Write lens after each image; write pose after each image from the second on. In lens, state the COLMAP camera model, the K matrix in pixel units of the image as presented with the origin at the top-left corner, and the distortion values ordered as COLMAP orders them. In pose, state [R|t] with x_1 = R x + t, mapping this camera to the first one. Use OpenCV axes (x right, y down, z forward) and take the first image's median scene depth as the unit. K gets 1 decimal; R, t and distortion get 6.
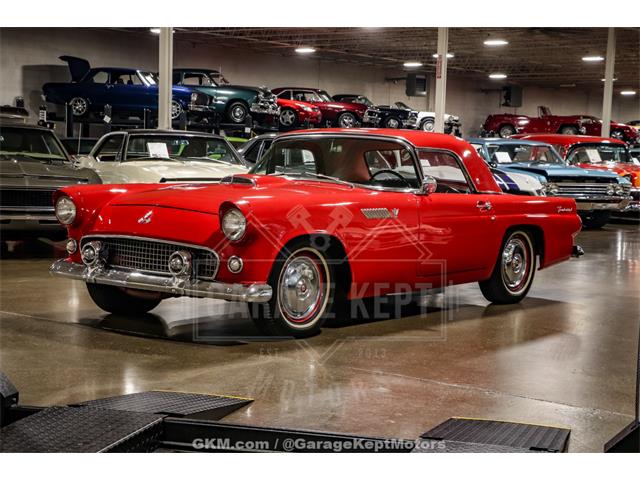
lens RADIAL K [[1173.2, 0, 320.0], [0, 1173.2, 240.0], [0, 0, 1]] dist [0.181937, 0.342084]
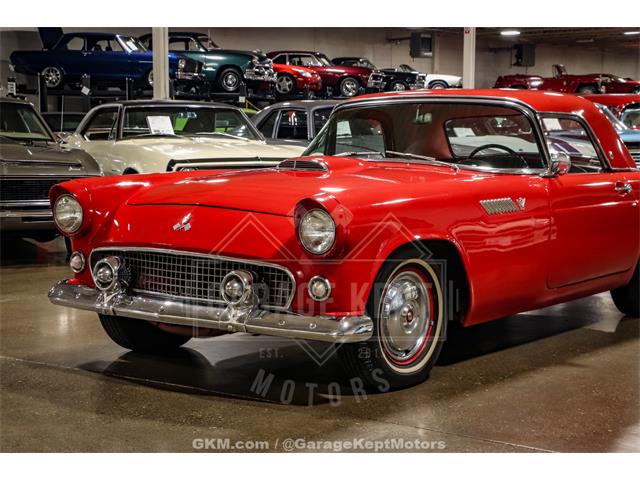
lens RADIAL K [[1285.2, 0, 320.0], [0, 1285.2, 240.0], [0, 0, 1]] dist [0.259062, 0.255816]
pose [[0.999662, -0.026008, -0.000243, -0.034733], [0.026009, 0.999523, 0.016624, -0.010038], [-0.000190, -0.016624, 0.999862, 0.118364]]
